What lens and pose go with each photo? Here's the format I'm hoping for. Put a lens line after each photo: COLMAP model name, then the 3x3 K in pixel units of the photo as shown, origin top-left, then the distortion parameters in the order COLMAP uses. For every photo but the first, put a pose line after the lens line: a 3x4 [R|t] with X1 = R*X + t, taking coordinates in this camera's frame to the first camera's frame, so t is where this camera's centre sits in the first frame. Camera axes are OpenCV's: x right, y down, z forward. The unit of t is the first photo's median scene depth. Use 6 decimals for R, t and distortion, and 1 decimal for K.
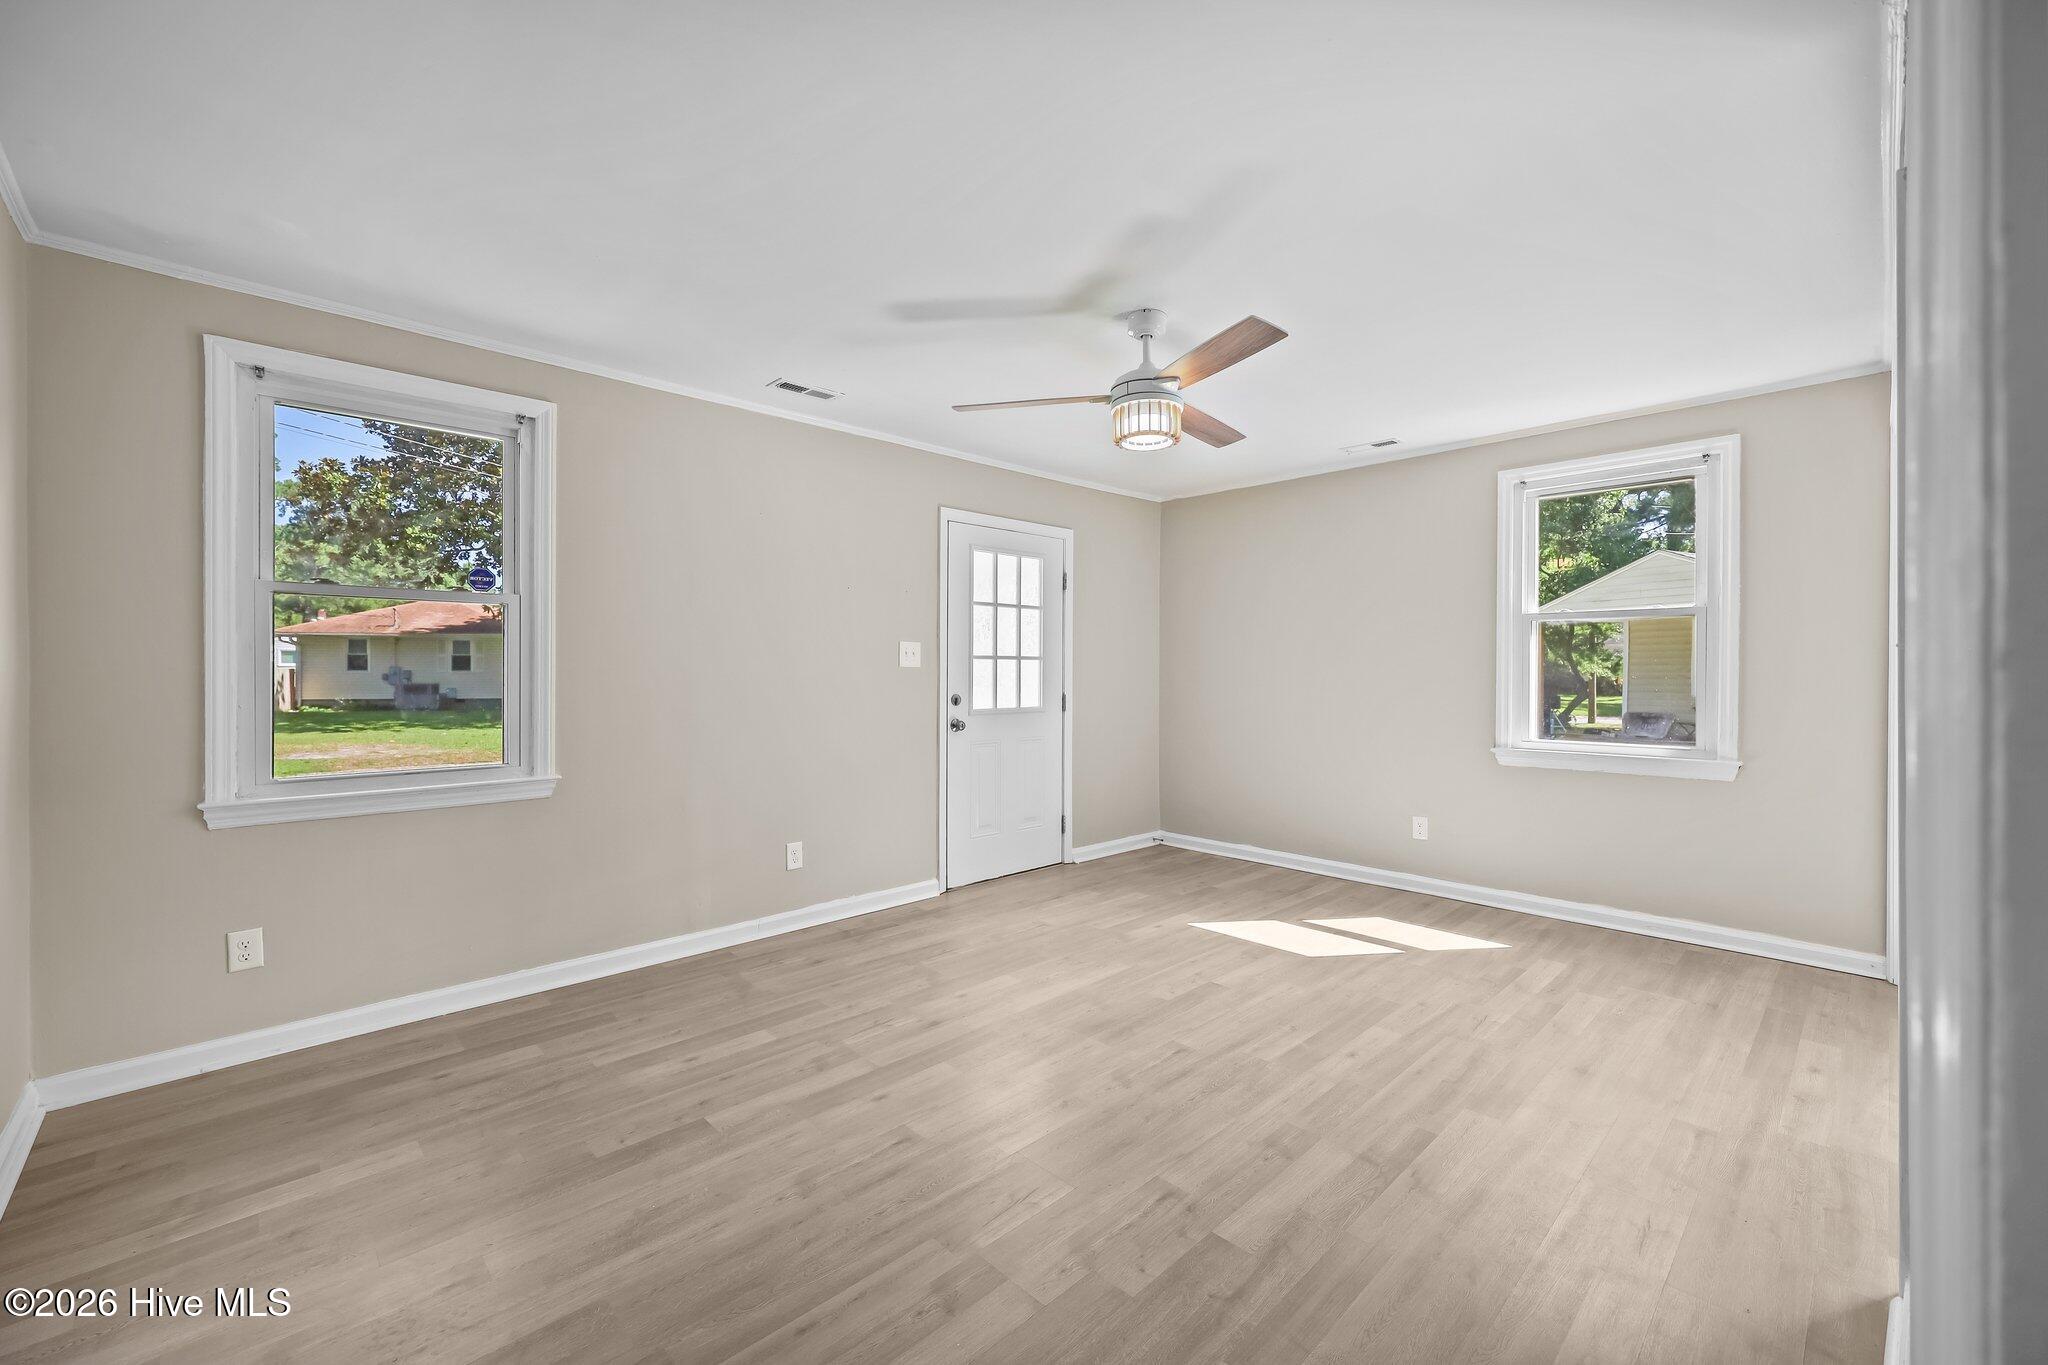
lens RADIAL K [[831.3, 0, 1034.4], [0, 831.3, 672.2], [0, 0, 1]] dist [0.001466, 0.000595]
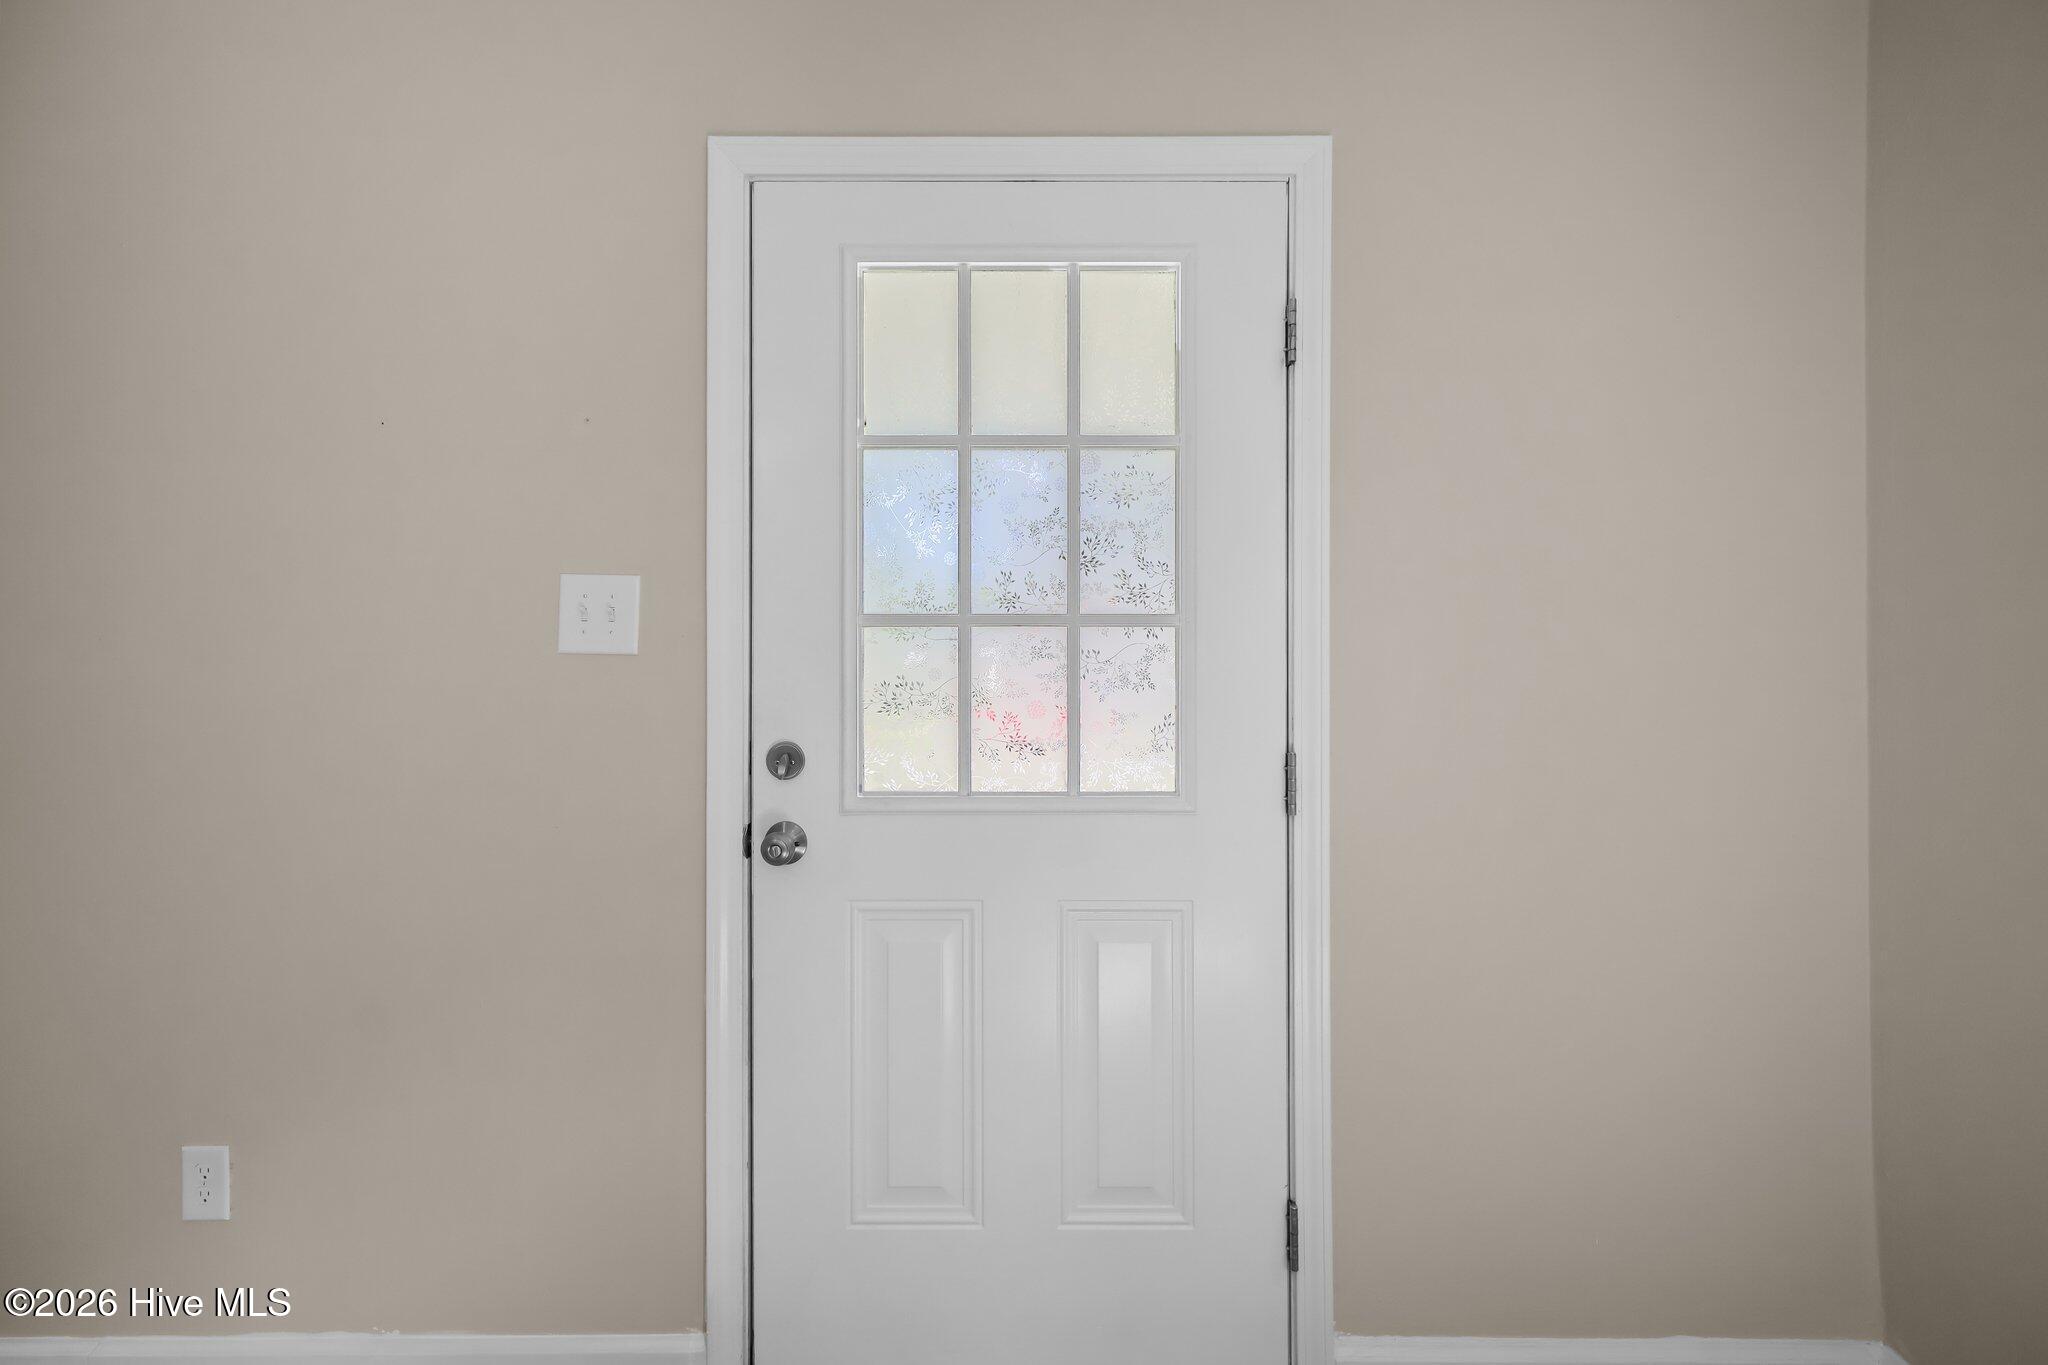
lens RADIAL K [[827.0, 0, 1031.9], [0, 827.0, 671.9], [0, 0, 1]] dist [-0.000534, -0.000132]
pose [[0.707481, -0.002906, -0.706726, 0.234463], [0.000165, 0.999992, -0.003946, 0.003247], [0.706732, 0.002675, 0.707476, 1.069720]]
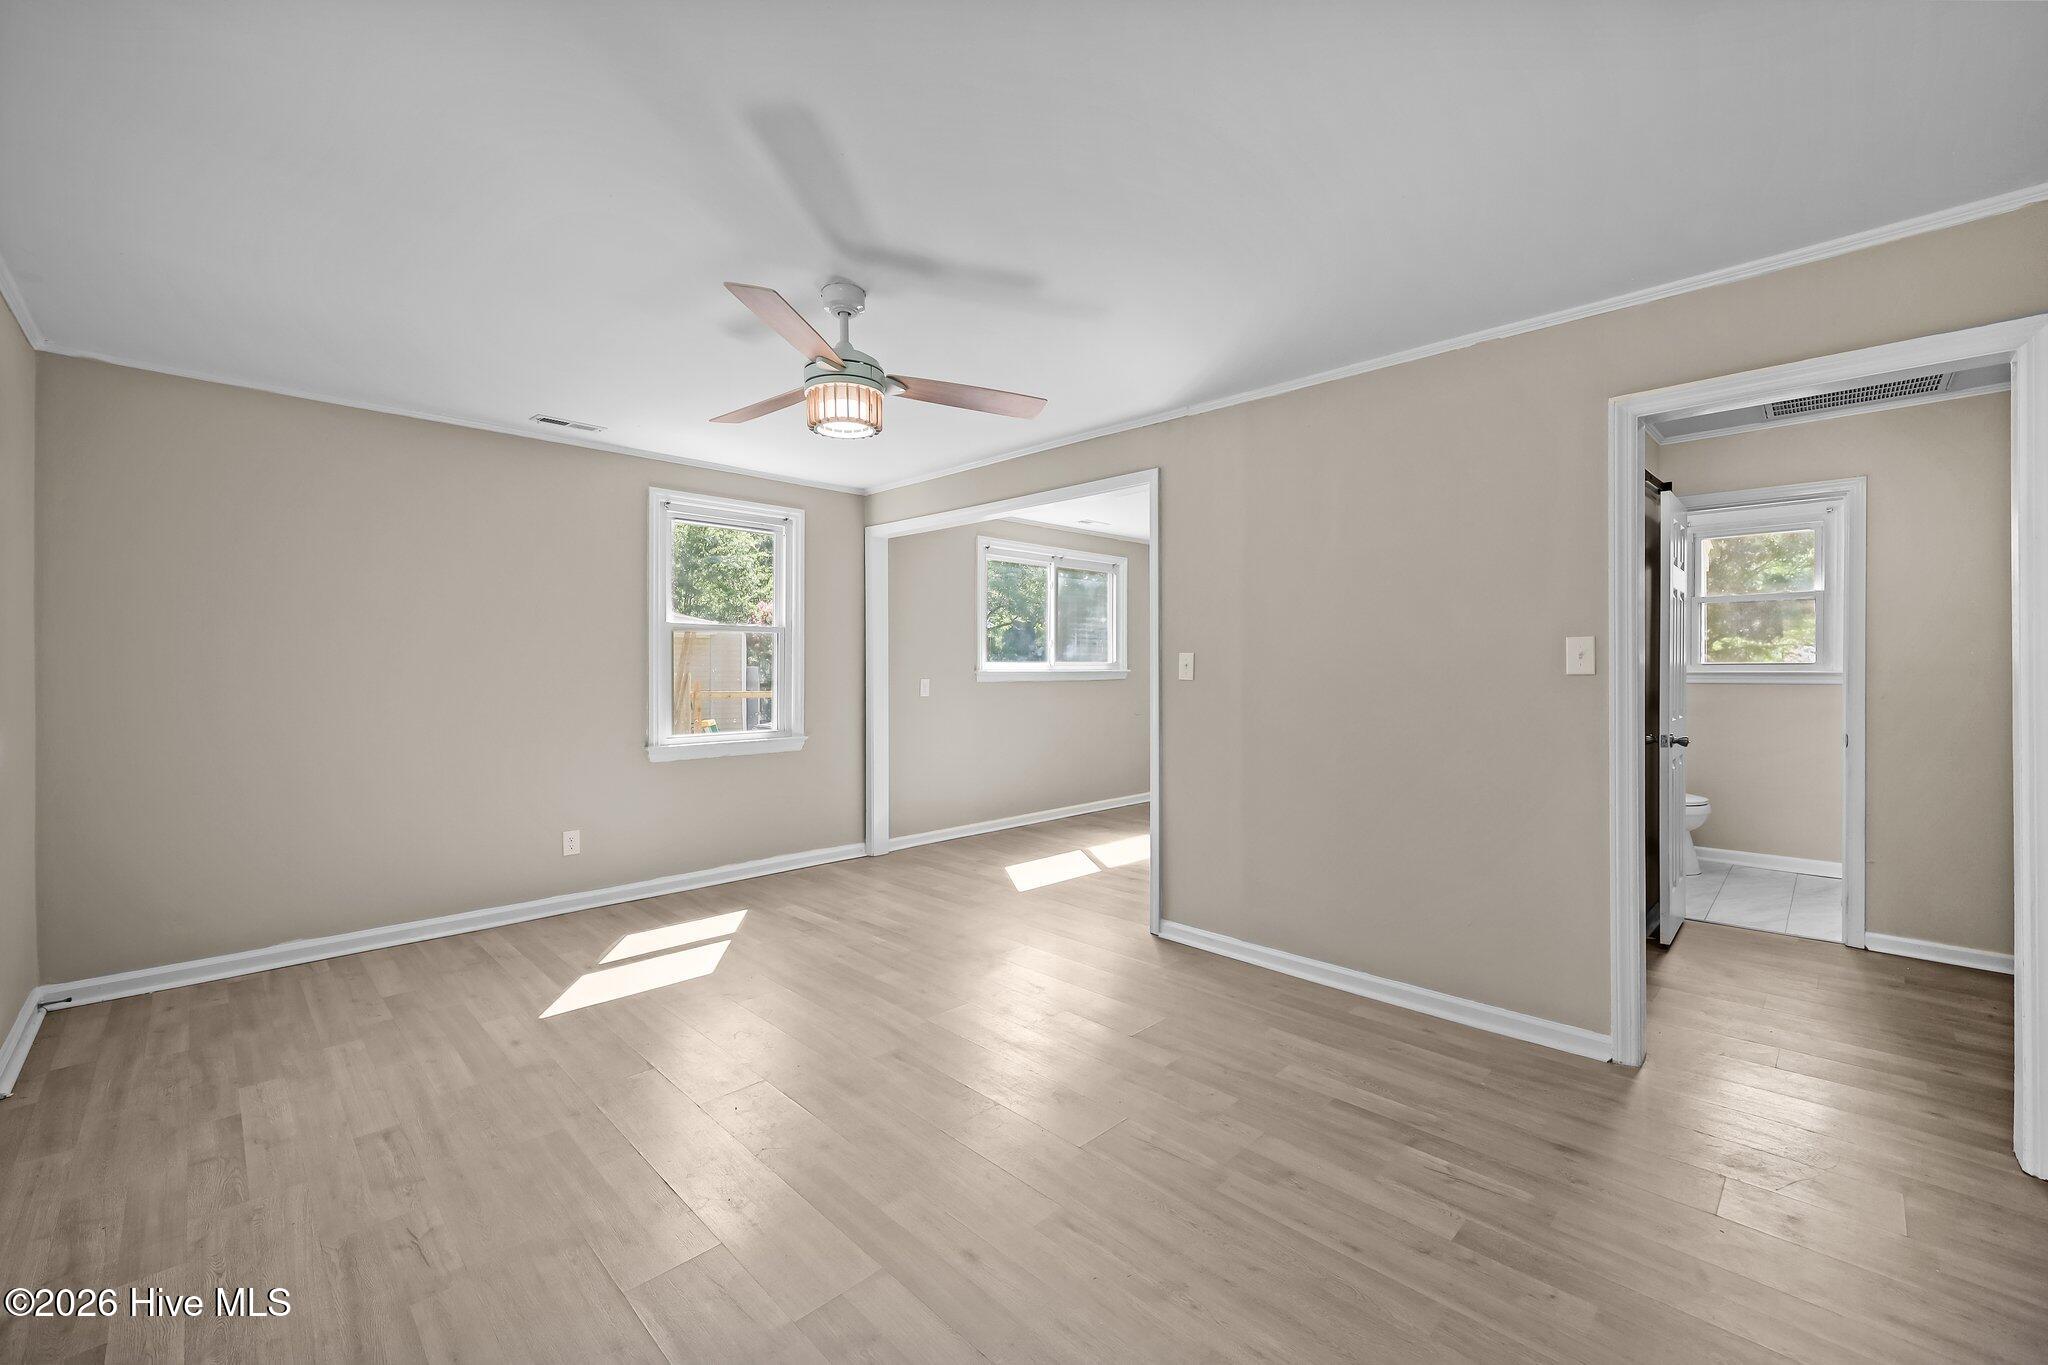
lens RADIAL K [[831.3, 0, 1034.4], [0, 831.3, 672.2], [0, 0, 1]] dist [0.001466, 0.000595]
pose [[-0.023895, -0.005865, 0.999697, -0.608723], [0.003442, 0.999976, 0.005949, -0.010733], [-0.999709, 0.003583, -0.023875, 0.627365]]
